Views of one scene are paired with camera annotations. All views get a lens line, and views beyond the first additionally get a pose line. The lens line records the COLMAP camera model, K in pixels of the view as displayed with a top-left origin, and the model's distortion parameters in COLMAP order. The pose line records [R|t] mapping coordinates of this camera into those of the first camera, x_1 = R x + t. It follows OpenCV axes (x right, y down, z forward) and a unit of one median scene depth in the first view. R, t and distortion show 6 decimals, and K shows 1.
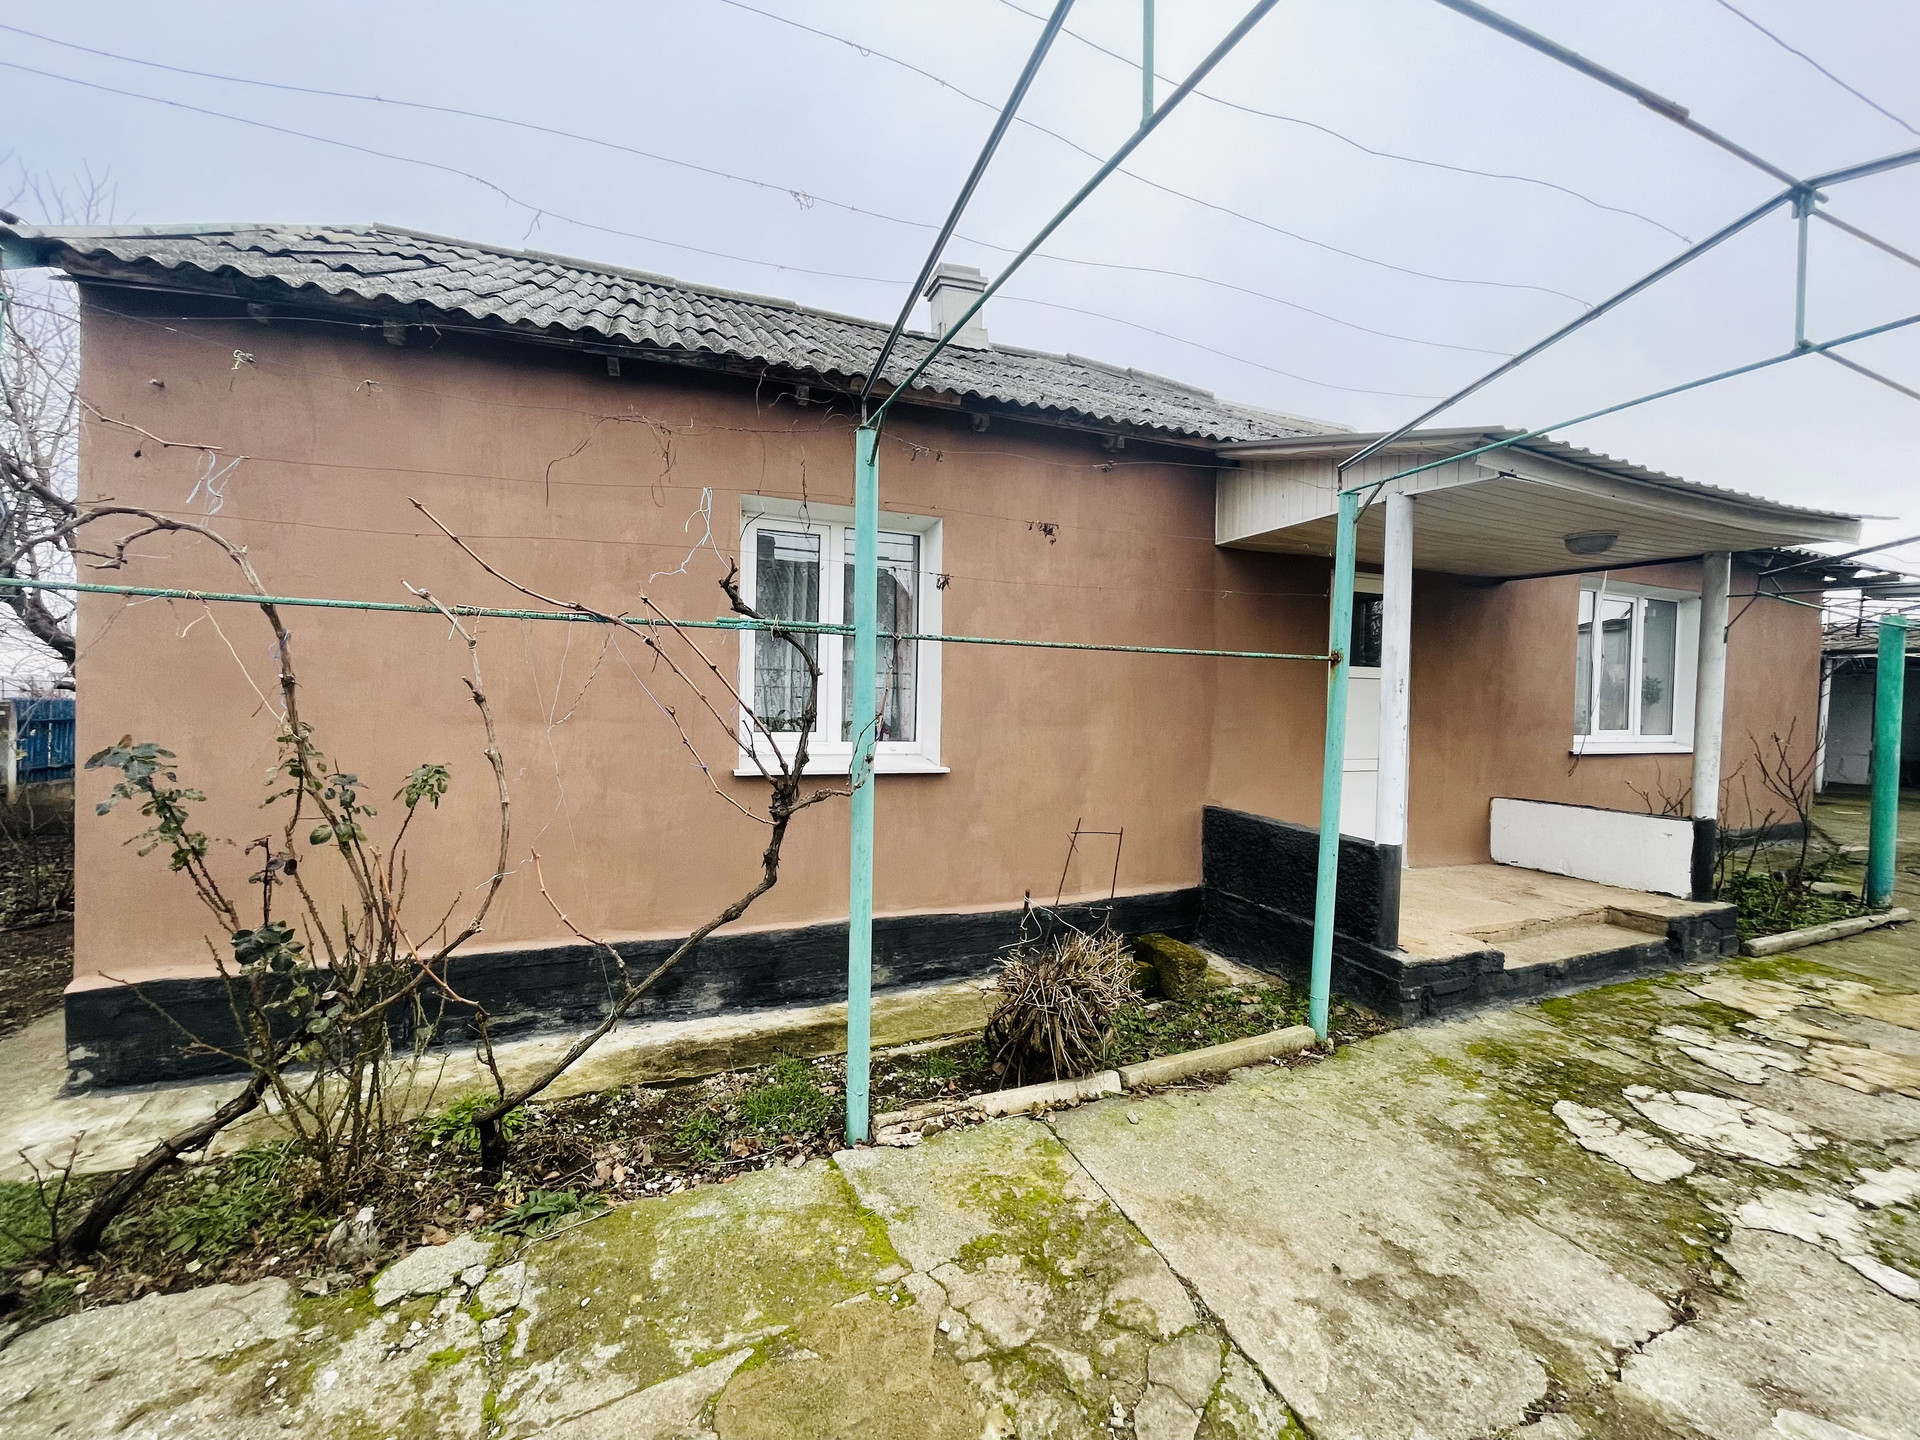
lens RADIAL K [[782.1, 0, 962.0], [0, 782.1, 715.7], [0, 0, 1]] dist [-0.002007, 0.000061]
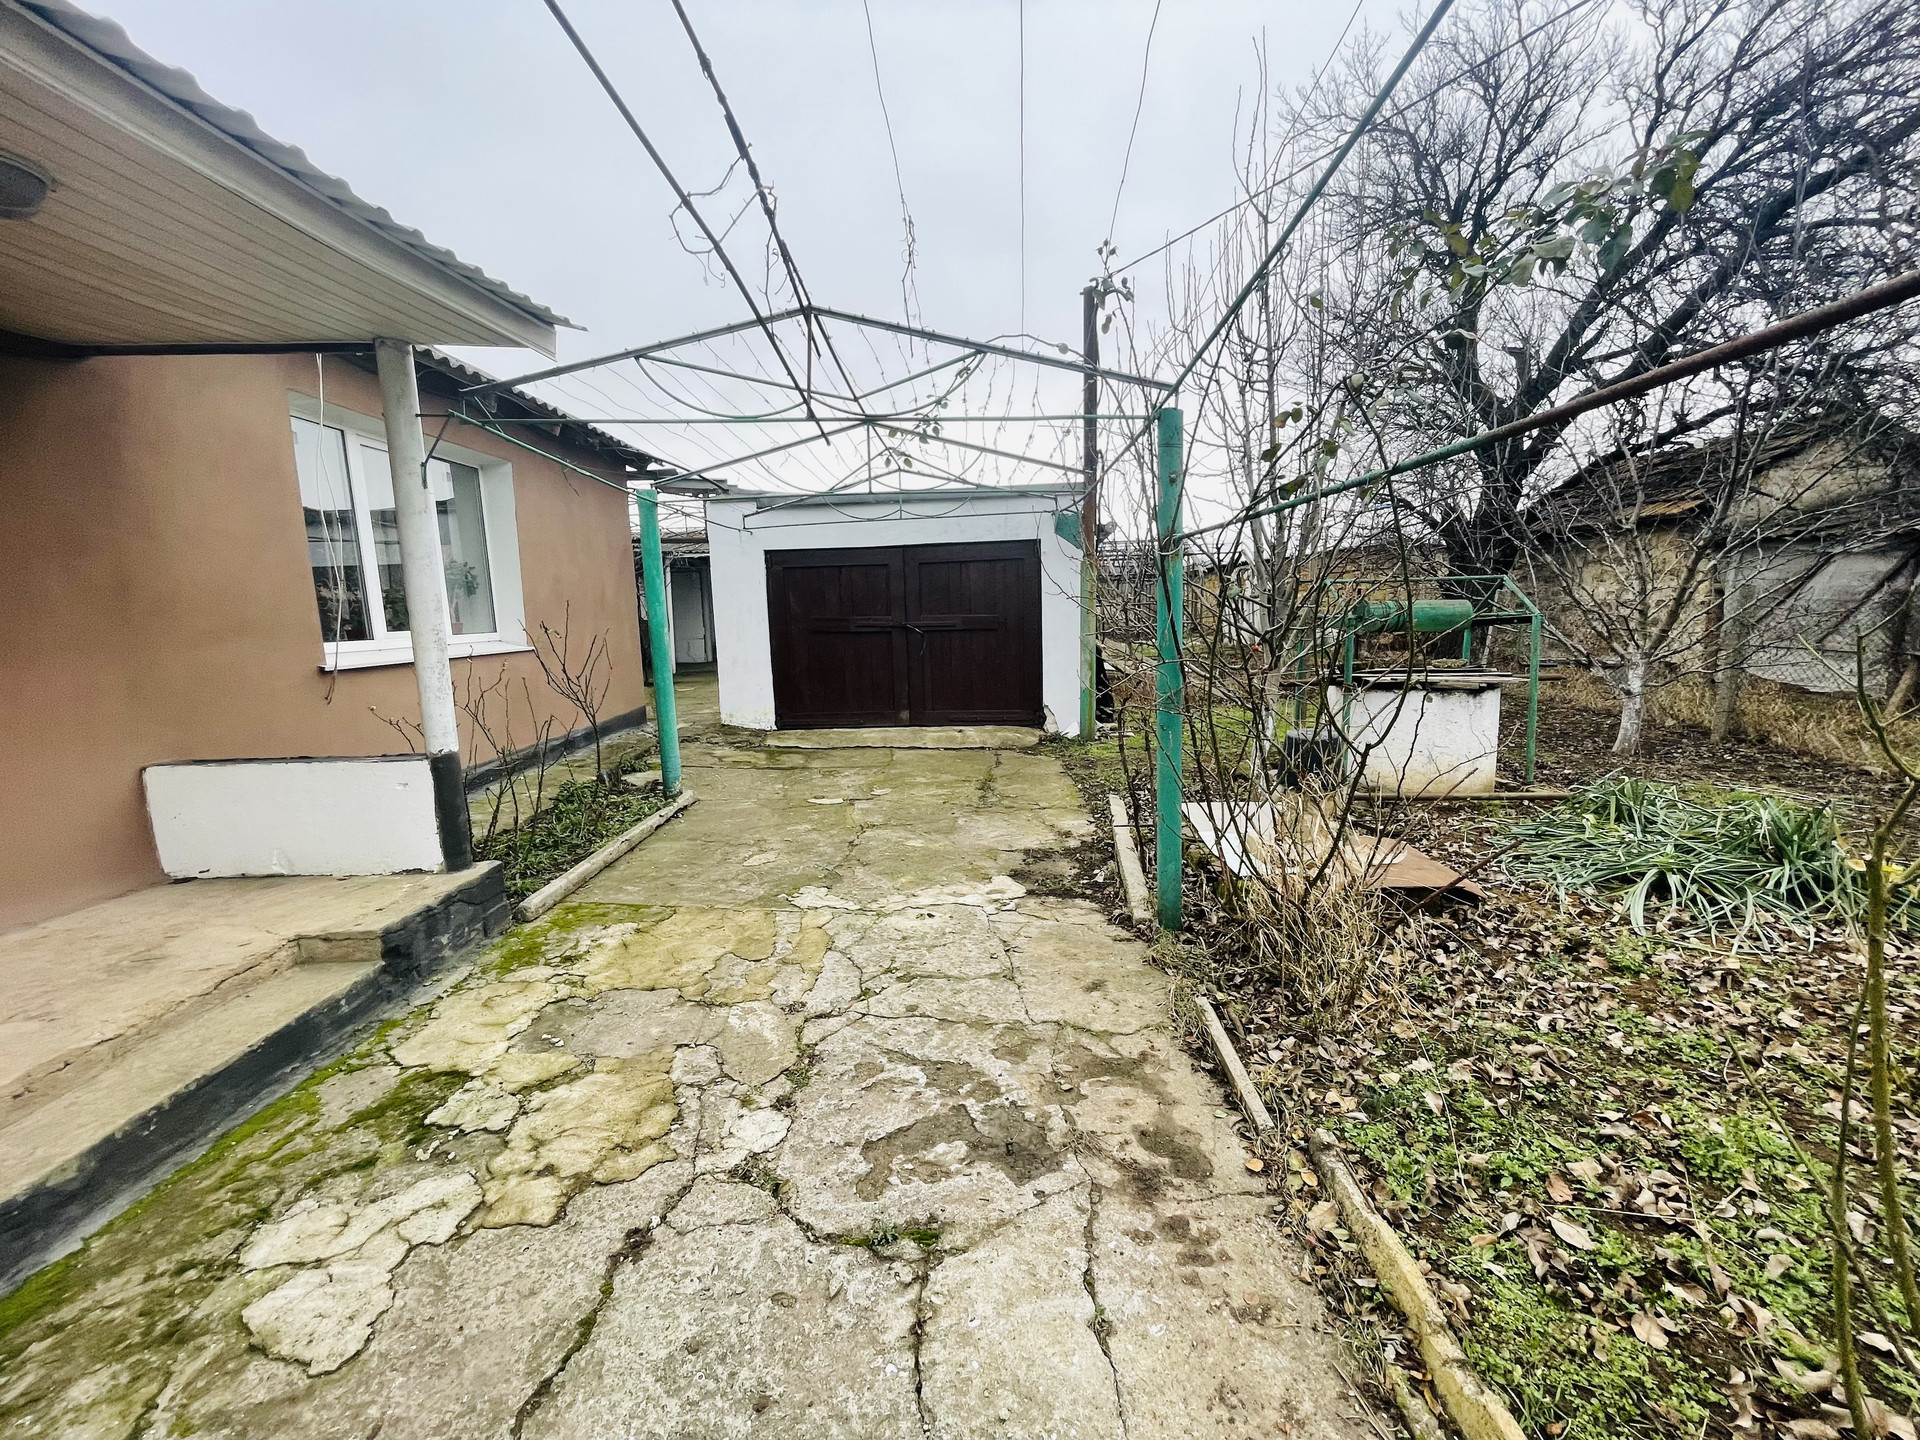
lens RADIAL K [[782.1, 0, 961.8], [0, 782.1, 721.6], [0, 0, 1]] dist [-0.002007, 0.000061]
pose [[0.405173, -0.166425, 0.898964, 0.111528], [0.056166, 0.985966, 0.157217, 0.004891], [-0.912513, -0.013209, 0.408835, 0.065109]]
